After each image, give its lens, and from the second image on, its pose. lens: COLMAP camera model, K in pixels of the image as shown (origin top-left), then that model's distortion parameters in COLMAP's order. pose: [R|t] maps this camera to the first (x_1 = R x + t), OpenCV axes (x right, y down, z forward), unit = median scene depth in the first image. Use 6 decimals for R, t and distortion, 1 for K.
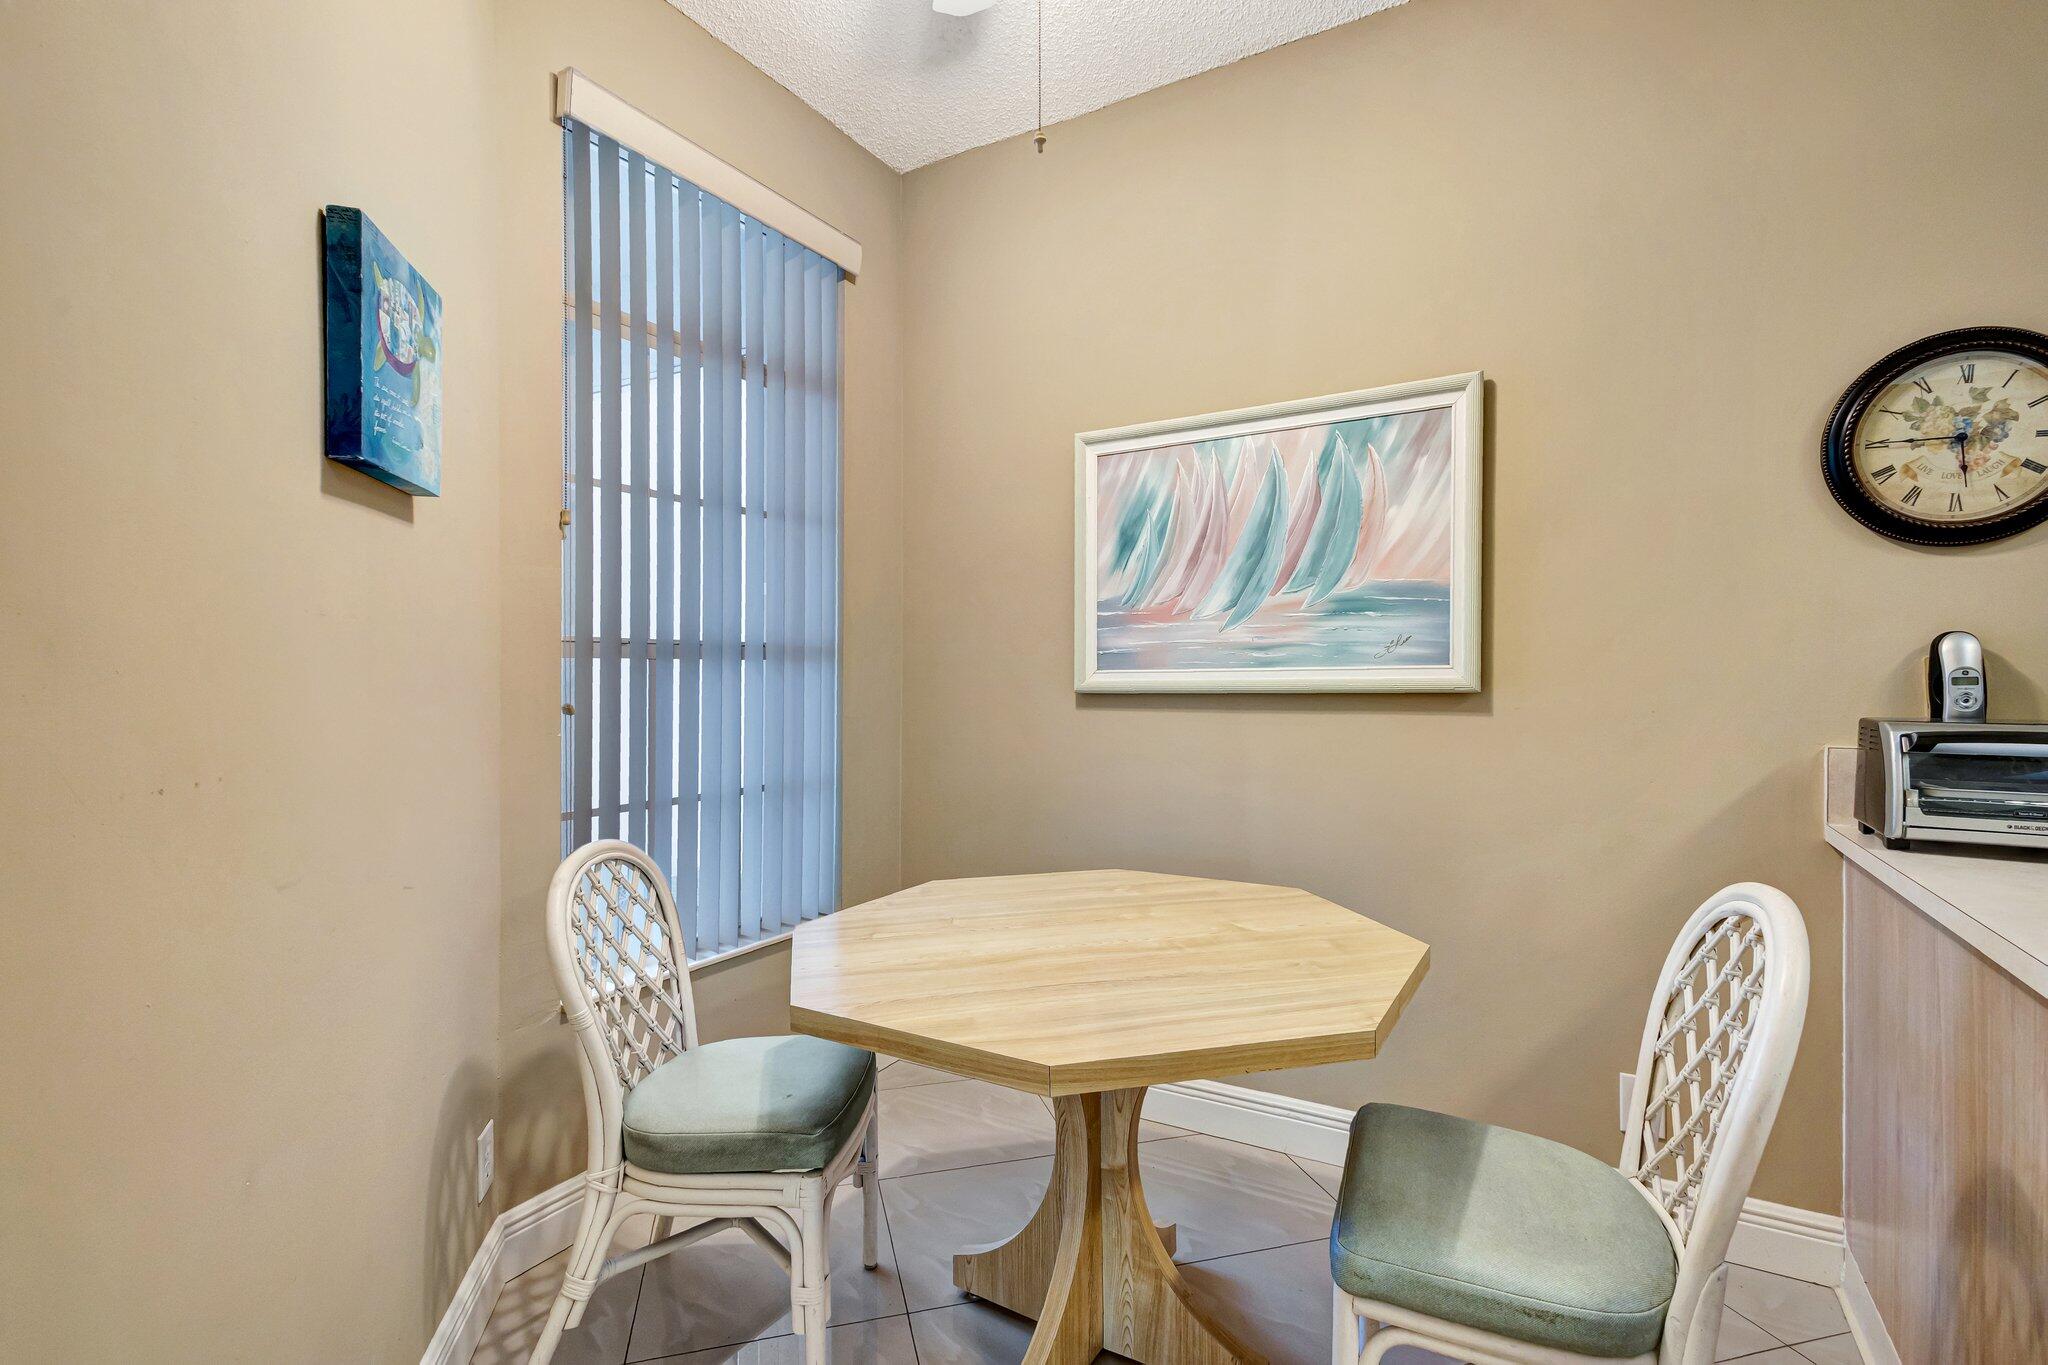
lens RADIAL K [[939.8, 0, 1007.2], [0, 939.8, 707.7], [0, 0, 1]] dist [0.013804, -0.002739]
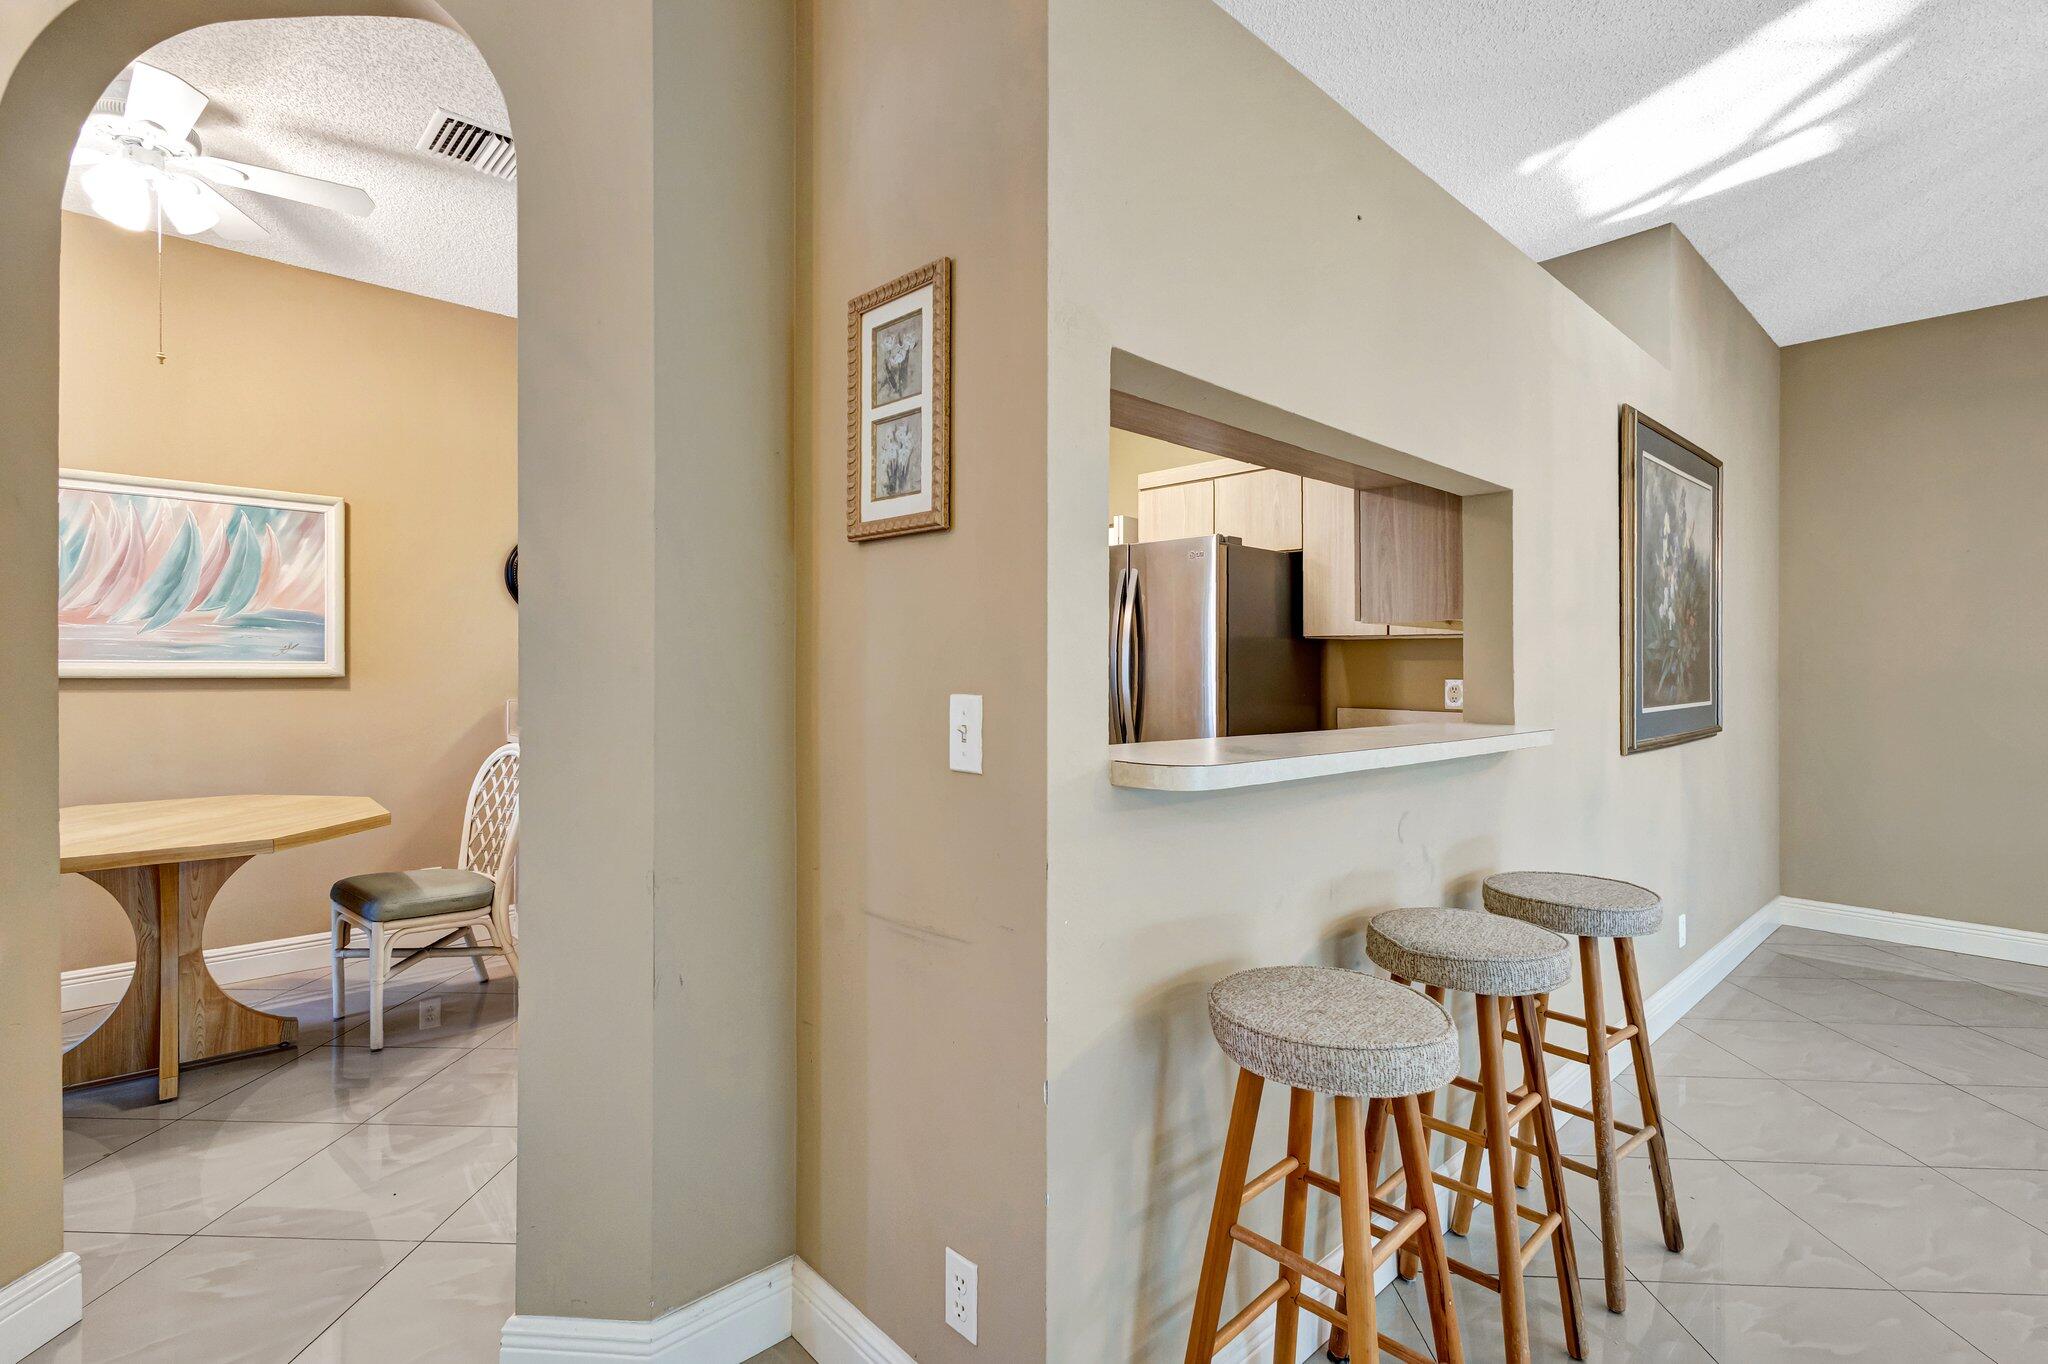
lens RADIAL K [[939.8, 0, 1026.4], [0, 939.8, 677.5], [0, 0, 1]] dist [0.013804, -0.002739]
pose [[0.264169, 0.004049, 0.964468, -0.830371], [0.020762, 0.999736, -0.009883, 0.026720], [-0.964253, 0.022635, 0.264015, -0.672179]]
